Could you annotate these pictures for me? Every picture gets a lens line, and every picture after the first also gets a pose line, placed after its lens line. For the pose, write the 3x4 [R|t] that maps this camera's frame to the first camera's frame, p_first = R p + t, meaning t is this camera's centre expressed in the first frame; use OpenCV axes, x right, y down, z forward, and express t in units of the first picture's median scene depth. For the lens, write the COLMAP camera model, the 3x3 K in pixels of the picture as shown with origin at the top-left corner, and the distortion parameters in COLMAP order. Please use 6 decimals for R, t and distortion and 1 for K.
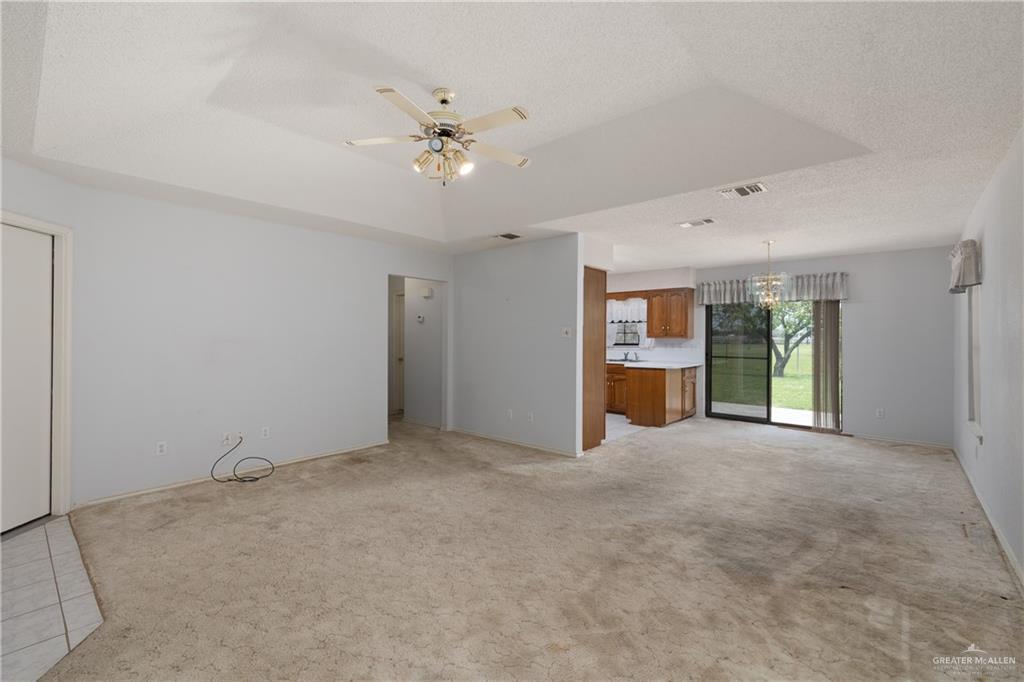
lens RADIAL K [[439.5, 0, 513.8], [0, 439.5, 339.3], [0, 0, 1]] dist [0.002235, 0.000381]
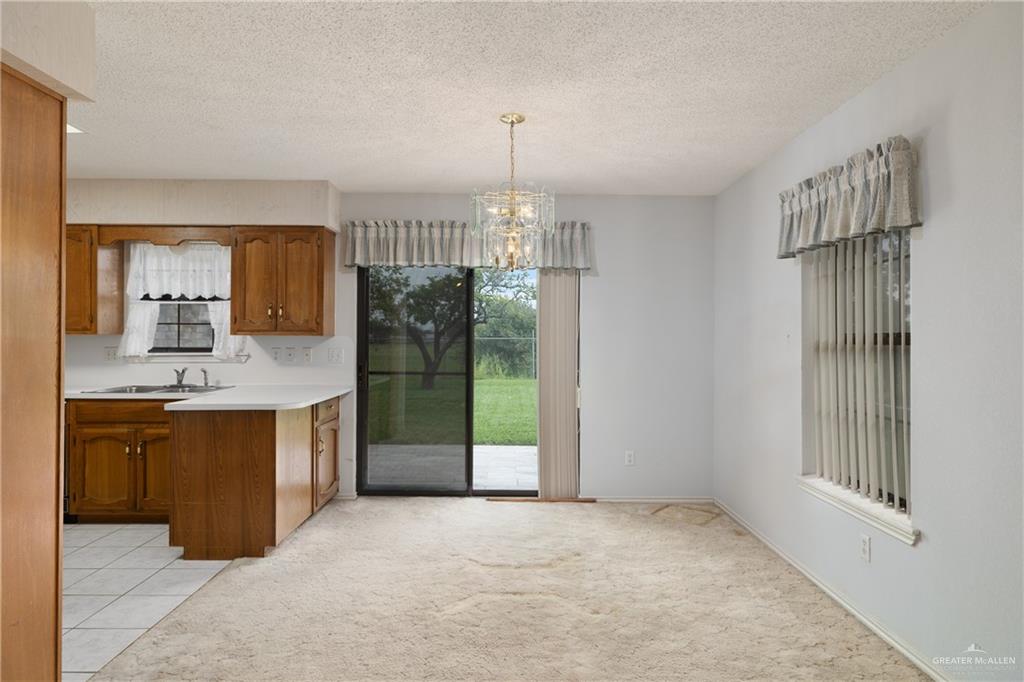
lens RADIAL K [[586.0, 0, 512.7], [0, 586.0, 337.9], [0, 0, 1]] dist [-0.000572, 0.000238]
pose [[0.754296, -0.001600, 0.656533, 0.140209], [0.001671, 0.999998, 0.000518, -0.000342], [-0.656533, 0.000707, 0.754297, 0.401544]]
